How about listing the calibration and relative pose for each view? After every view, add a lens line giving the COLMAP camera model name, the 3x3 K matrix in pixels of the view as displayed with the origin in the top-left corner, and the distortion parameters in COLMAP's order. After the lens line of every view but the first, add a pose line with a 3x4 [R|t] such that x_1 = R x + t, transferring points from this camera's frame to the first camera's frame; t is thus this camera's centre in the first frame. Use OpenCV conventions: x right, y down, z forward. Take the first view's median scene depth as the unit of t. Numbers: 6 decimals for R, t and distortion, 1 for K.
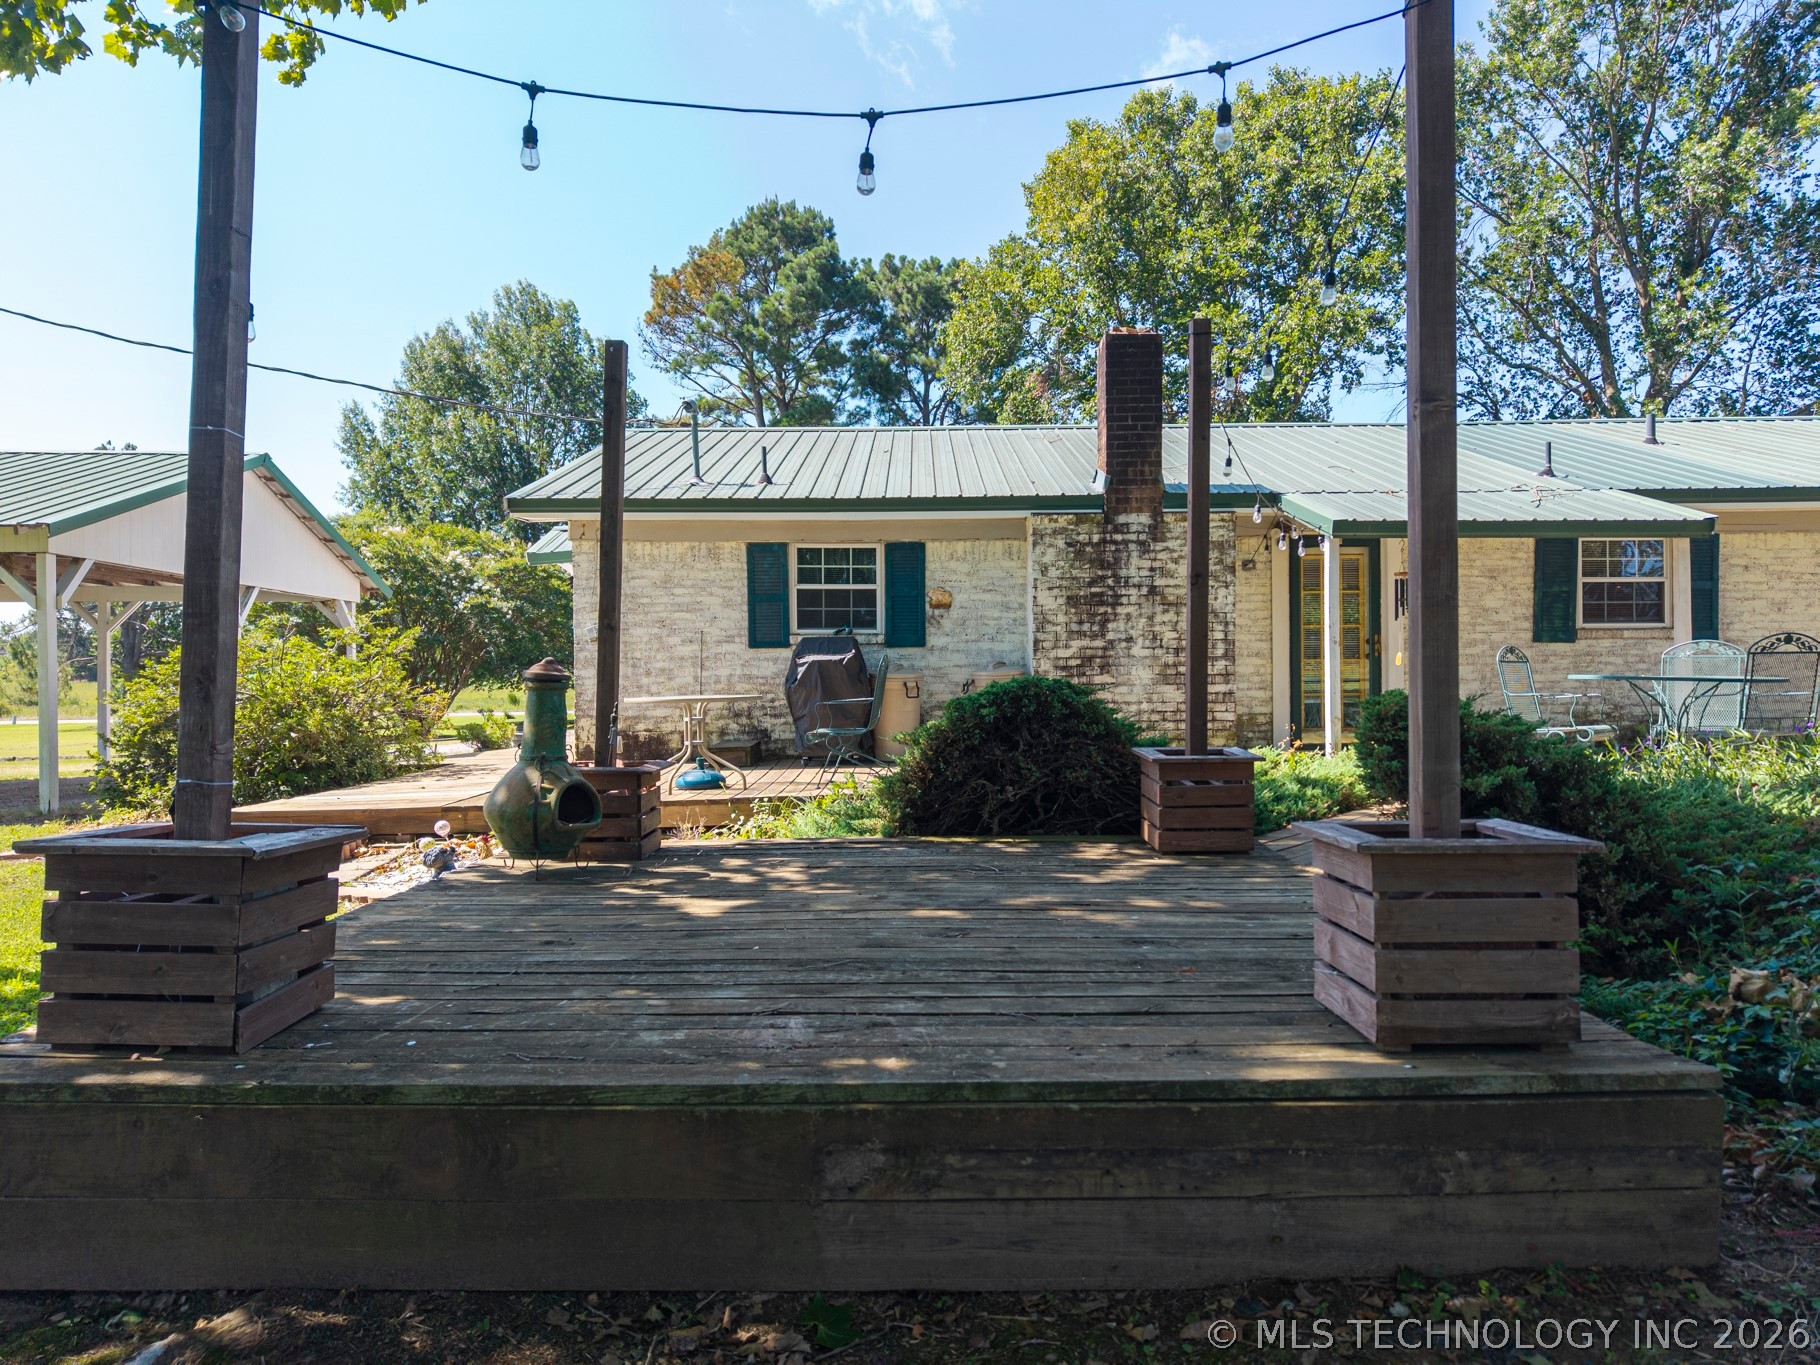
lens RADIAL K [[1266.2, 0, 910.0], [0, 1266.2, 682.5], [0, 0, 1]] dist [0.046317, -0.001238]
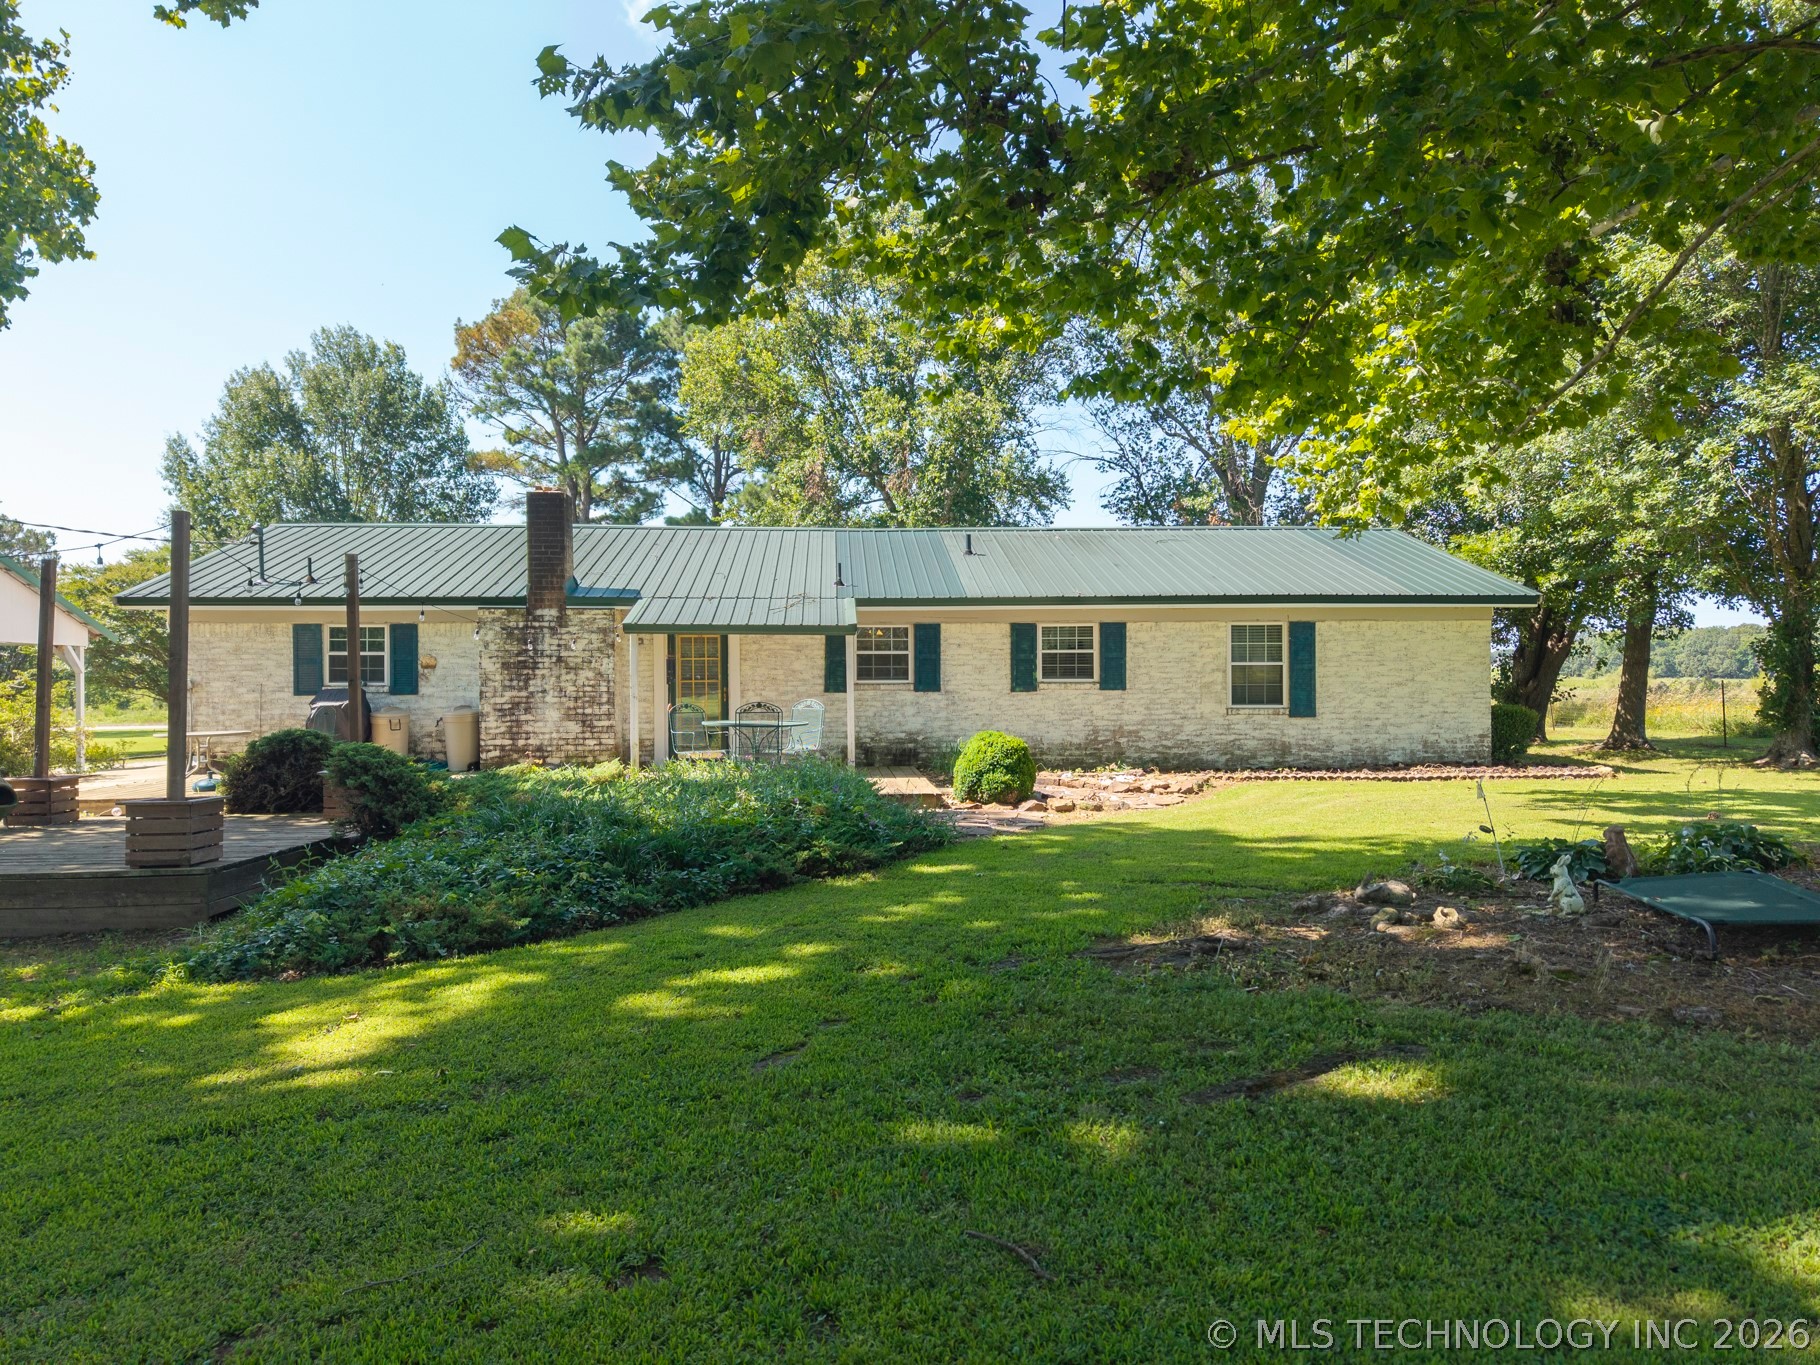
lens RADIAL K [[1248.0, 0, 918.4], [0, 1248.0, 678.7], [0, 0, 1]] dist [0.003030, -0.001828]
pose [[0.995737, 0.003125, 0.092180, 0.481911], [-0.002408, 0.999966, -0.007888, -0.038379], [-0.092201, 0.007632, 0.995711, -0.532721]]
